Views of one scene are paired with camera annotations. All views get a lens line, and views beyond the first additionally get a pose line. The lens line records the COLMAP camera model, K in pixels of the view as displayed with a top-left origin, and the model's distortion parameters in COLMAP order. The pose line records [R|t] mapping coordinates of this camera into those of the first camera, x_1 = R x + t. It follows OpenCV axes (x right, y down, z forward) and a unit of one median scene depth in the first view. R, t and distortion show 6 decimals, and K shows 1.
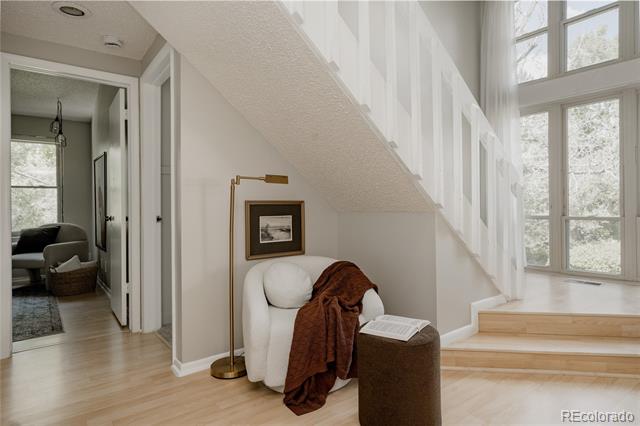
lens RADIAL K [[368.7, 0, 319.1], [0, 368.7, 212.8], [0, 0, 1]] dist [0.006852, 0.000653]
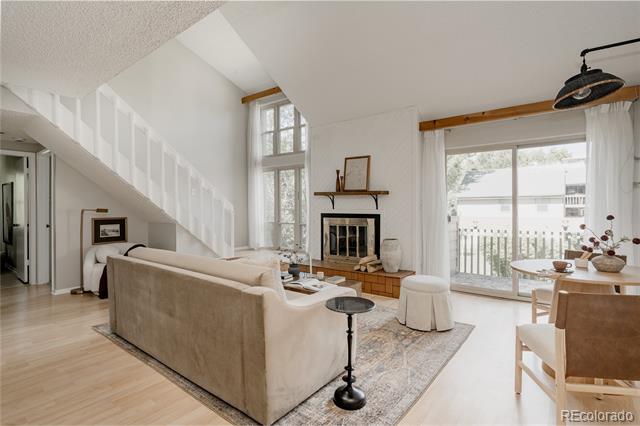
lens RADIAL K [[316.7, 0, 321.3], [0, 316.7, 209.6], [0, 0, 1]] dist [0.000967, 0.000426]
pose [[0.966477, 0.001562, 0.256747, 0.586031], [-0.000893, 0.999996, -0.002720, -0.073849], [-0.256751, 0.002399, 0.966475, -1.088249]]
